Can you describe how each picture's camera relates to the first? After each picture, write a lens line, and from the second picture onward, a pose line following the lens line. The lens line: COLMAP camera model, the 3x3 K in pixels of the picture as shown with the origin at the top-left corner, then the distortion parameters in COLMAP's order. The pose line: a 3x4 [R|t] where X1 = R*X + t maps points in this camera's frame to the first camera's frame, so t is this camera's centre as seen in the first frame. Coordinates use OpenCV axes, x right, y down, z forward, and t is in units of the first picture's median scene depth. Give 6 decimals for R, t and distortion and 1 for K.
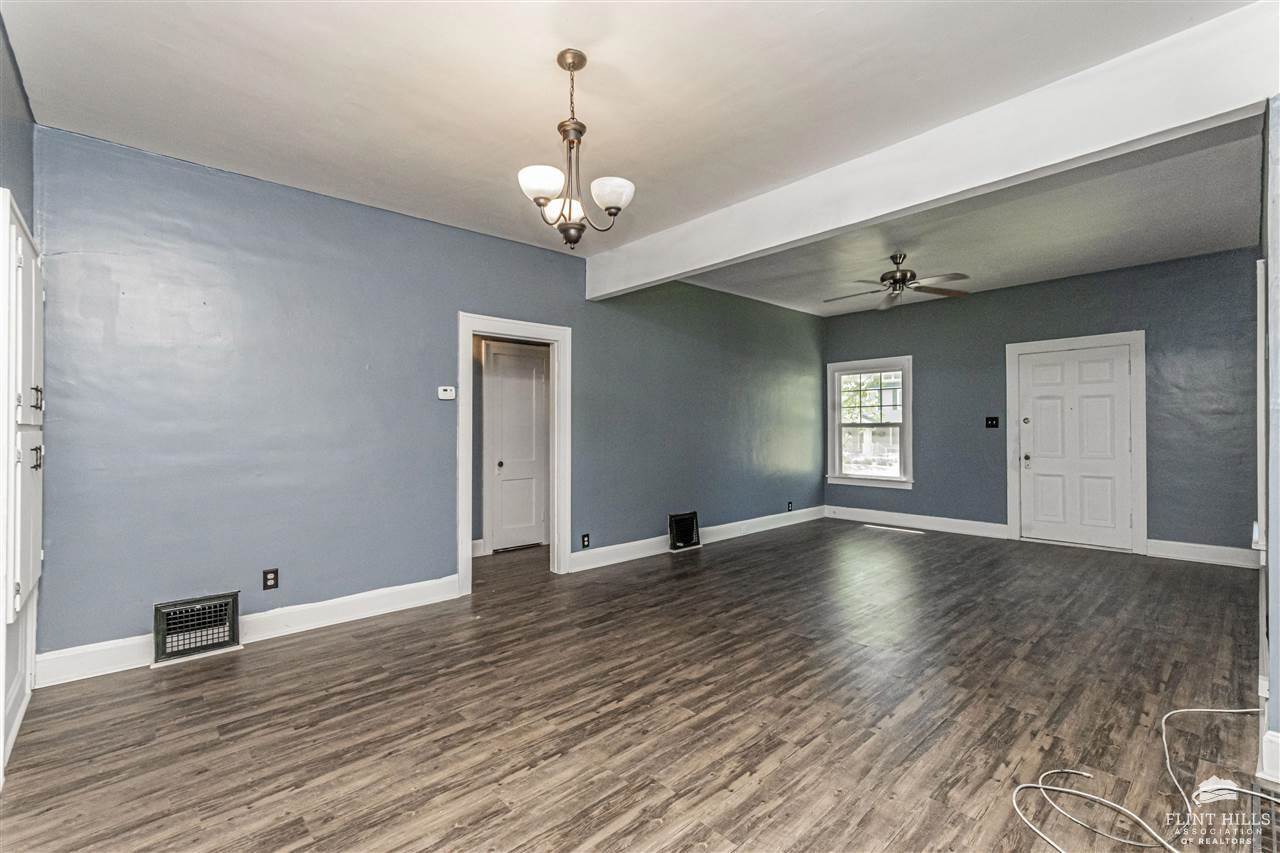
lens RADIAL K [[564.1, 0, 633.0], [0, 564.1, 423.9], [0, 0, 1]] dist [0.000380, 0.000083]
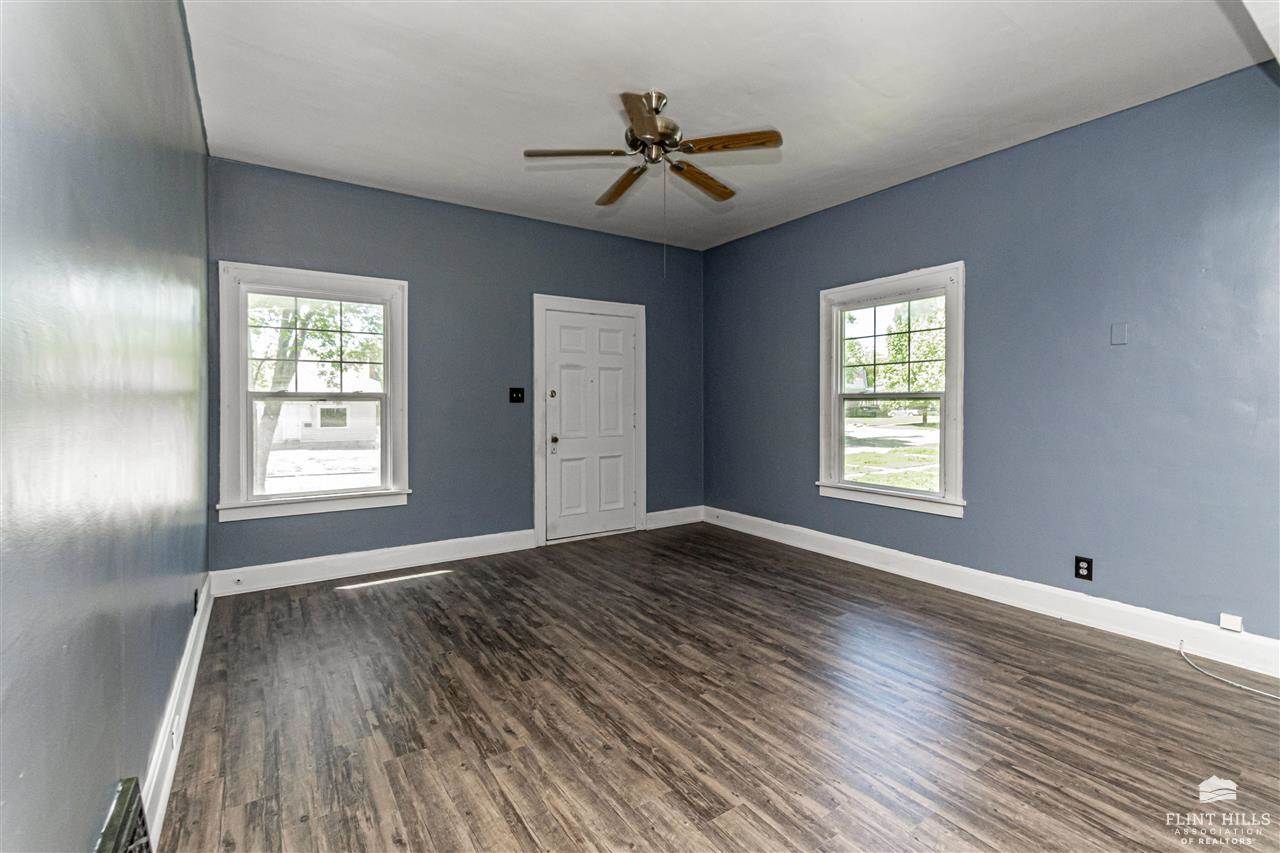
lens RADIAL K [[563.3, 0, 645.7], [0, 563.3, 428.9], [0, 0, 1]] dist [-0.001878, 0.000294]
pose [[0.141040, -0.042029, 0.989111, -0.109948], [-0.009181, 0.999000, 0.043758, 0.011630], [-0.989961, -0.015253, 0.140513, 1.152332]]
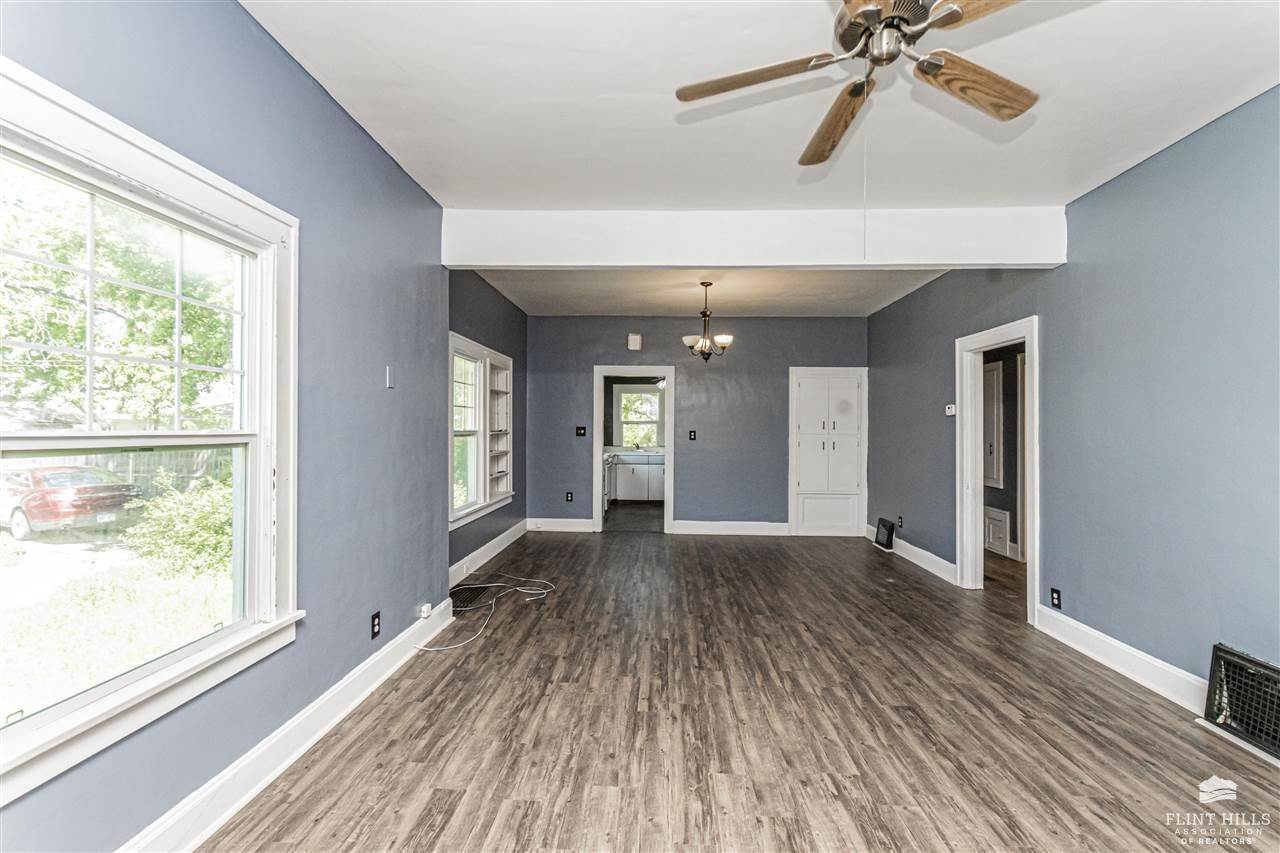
lens RADIAL K [[563.3, 0, 645.7], [0, 563.3, 428.9], [0, 0, 1]] dist [-0.001878, 0.000294]
pose [[-0.699769, 0.000120, -0.714369, 1.009555], [0.003549, 0.999988, -0.003308, -0.015148], [0.714360, -0.004850, -0.699761, 1.410254]]
